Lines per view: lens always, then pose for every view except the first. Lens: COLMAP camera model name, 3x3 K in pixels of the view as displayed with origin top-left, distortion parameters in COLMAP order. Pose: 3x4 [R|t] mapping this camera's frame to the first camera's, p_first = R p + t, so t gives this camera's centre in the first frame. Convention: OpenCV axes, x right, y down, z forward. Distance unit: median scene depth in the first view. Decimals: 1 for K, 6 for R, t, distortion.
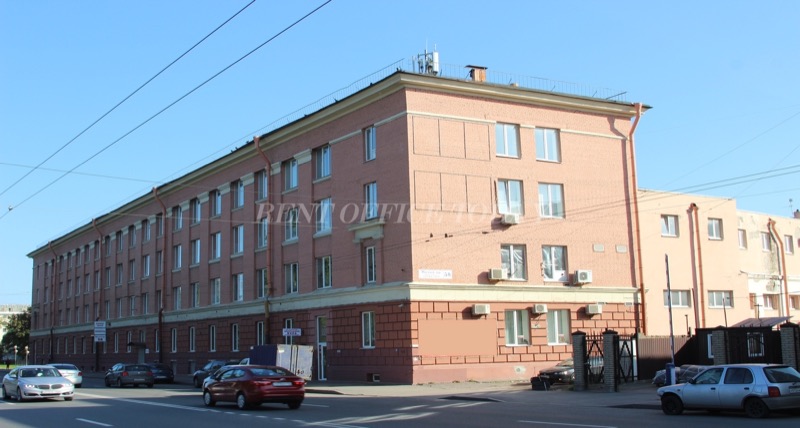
lens RADIAL K [[983.5, 0, 400.0], [0, 983.5, 214.0], [0, 0, 1]] dist [0.010313, -0.006679]
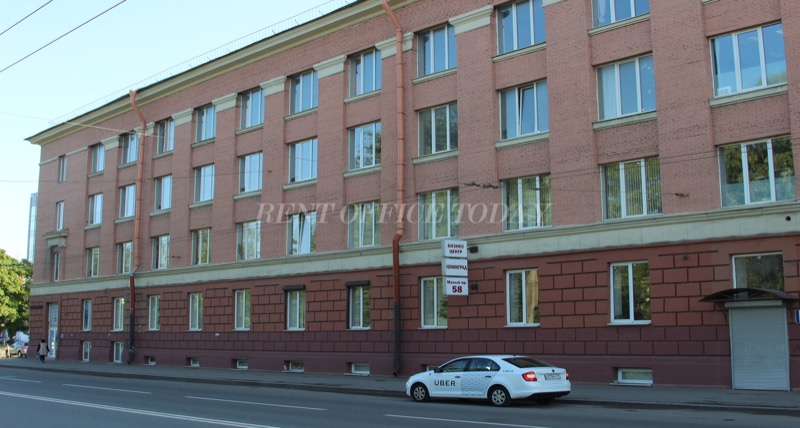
lens RADIAL K [[925.9, 0, 400.0], [0, 925.9, 214.0], [0, 0, 1]] dist [0.006564, 0.012048]
pose [[0.977593, 0.035421, 0.207502, -0.281935], [-0.037237, 0.999295, 0.004852, 0.070243], [-0.207184, -0.012470, 0.978223, 0.475129]]
